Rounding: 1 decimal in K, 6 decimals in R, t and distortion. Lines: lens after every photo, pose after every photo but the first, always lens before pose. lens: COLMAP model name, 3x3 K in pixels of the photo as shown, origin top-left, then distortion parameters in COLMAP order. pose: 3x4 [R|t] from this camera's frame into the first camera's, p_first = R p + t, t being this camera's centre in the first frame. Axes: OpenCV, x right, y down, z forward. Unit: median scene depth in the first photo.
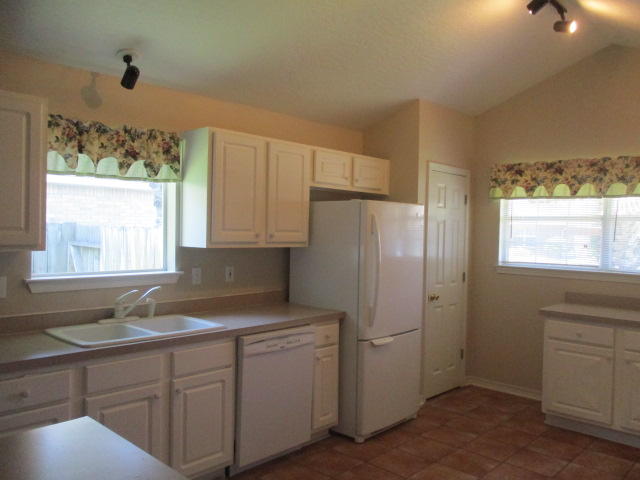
lens RADIAL K [[533.7, 0, 323.3], [0, 533.7, 234.6], [0, 0, 1]] dist [-0.032617, 0.018479]
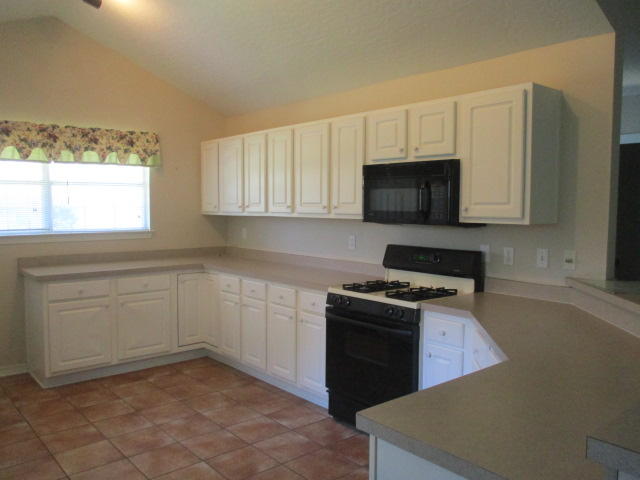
lens RADIAL K [[533.7, 0, 323.3], [0, 533.7, 234.6], [0, 0, 1]] dist [-0.032617, 0.018479]
pose [[0.111587, -0.081230, 0.990429, -0.458634], [0.012392, 0.996690, 0.080348, -0.005930], [-0.993677, 0.003308, 0.112225, 0.344417]]
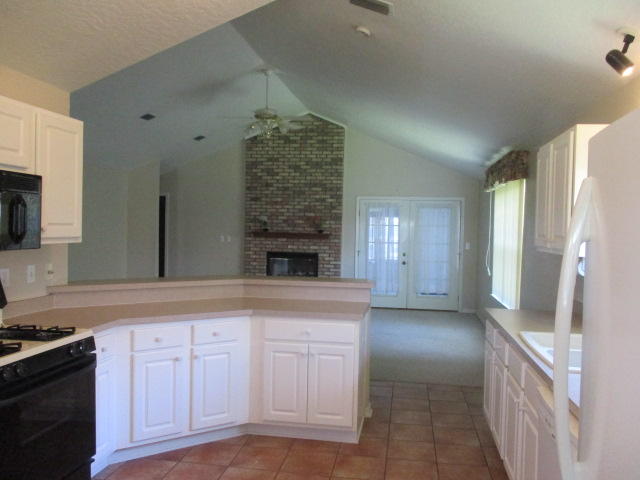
lens RADIAL K [[533.7, 0, 323.3], [0, 533.7, 234.6], [0, 0, 1]] dist [-0.032617, 0.018479]
pose [[-0.825754, -0.035446, -0.562915, 0.344685], [-0.051094, 0.998621, 0.012070, -0.000817], [0.561711, 0.038728, -0.826427, 0.982526]]
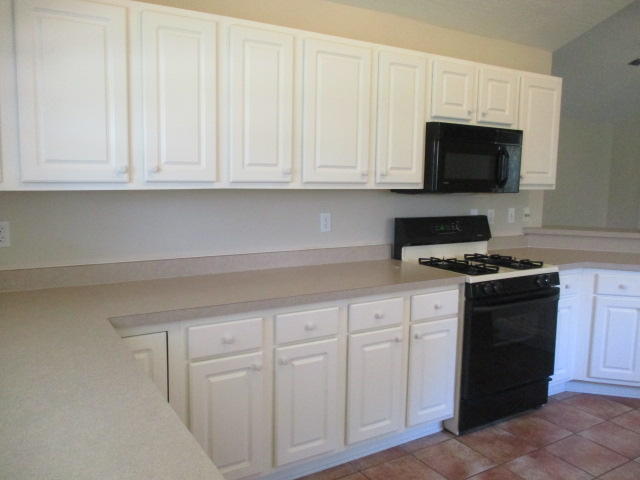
lens RADIAL K [[533.7, 0, 323.3], [0, 533.7, 234.6], [0, 0, 1]] dist [-0.032617, 0.018479]
pose [[-0.964469, -0.077204, 0.252663, 0.338653], [-0.043354, 0.989635, 0.136902, 0.008536], [-0.260614, 0.121084, -0.957820, 1.069196]]
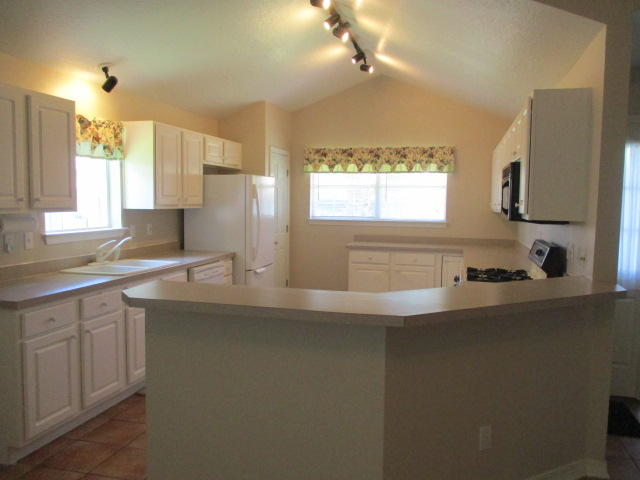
lens RADIAL K [[533.7, 0, 323.3], [0, 533.7, 234.6], [0, 0, 1]] dist [-0.032617, 0.018479]
pose [[0.878760, -0.044072, 0.475225, -0.369171], [0.013491, 0.997623, 0.067572, 0.002836], [-0.477073, -0.052968, 0.877266, -0.320495]]
